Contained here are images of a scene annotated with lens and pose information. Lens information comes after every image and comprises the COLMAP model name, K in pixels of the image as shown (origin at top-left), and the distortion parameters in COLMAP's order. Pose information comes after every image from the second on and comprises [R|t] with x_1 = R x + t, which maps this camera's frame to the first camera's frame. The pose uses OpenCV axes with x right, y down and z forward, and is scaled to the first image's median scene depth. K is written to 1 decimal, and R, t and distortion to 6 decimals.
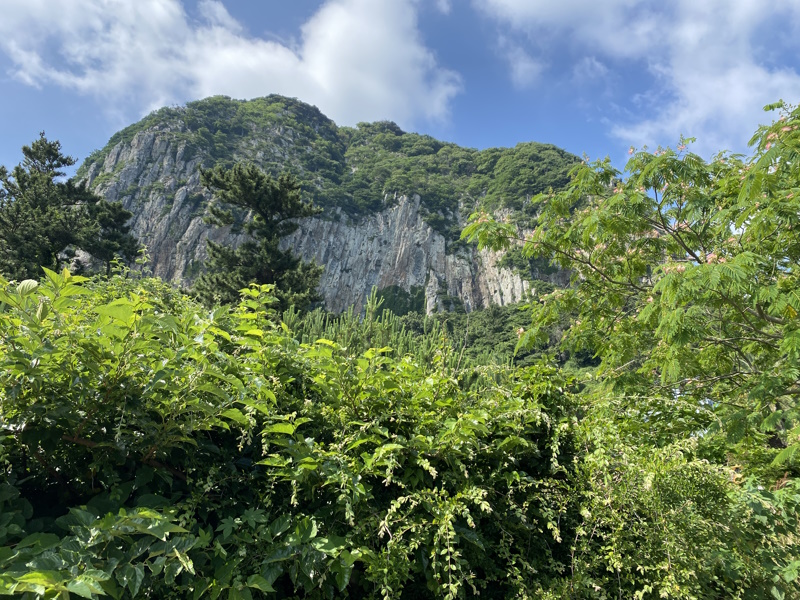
lens RADIAL K [[602.8, 0, 400.0], [0, 602.8, 300.0], [0, 0, 1]] dist [0.120032, -0.280116]
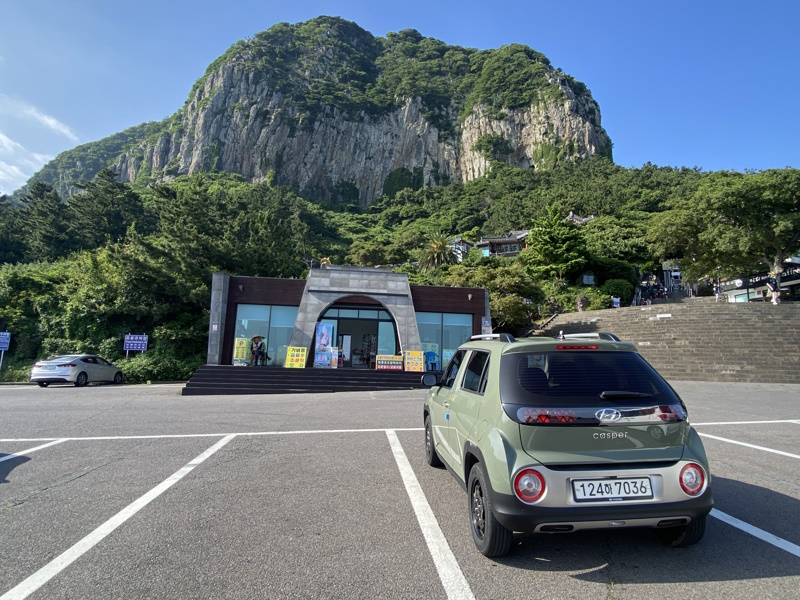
lens RADIAL K [[438.6, 0, 400.3], [0, 438.6, 297.2], [0, 0, 1]] dist [0.078448, -0.104551]
pose [[0.991055, -0.004887, -0.133367, 0.125451], [0.043298, 0.957049, 0.286674, -0.029129], [0.126238, -0.289885, 0.948700, -0.108502]]
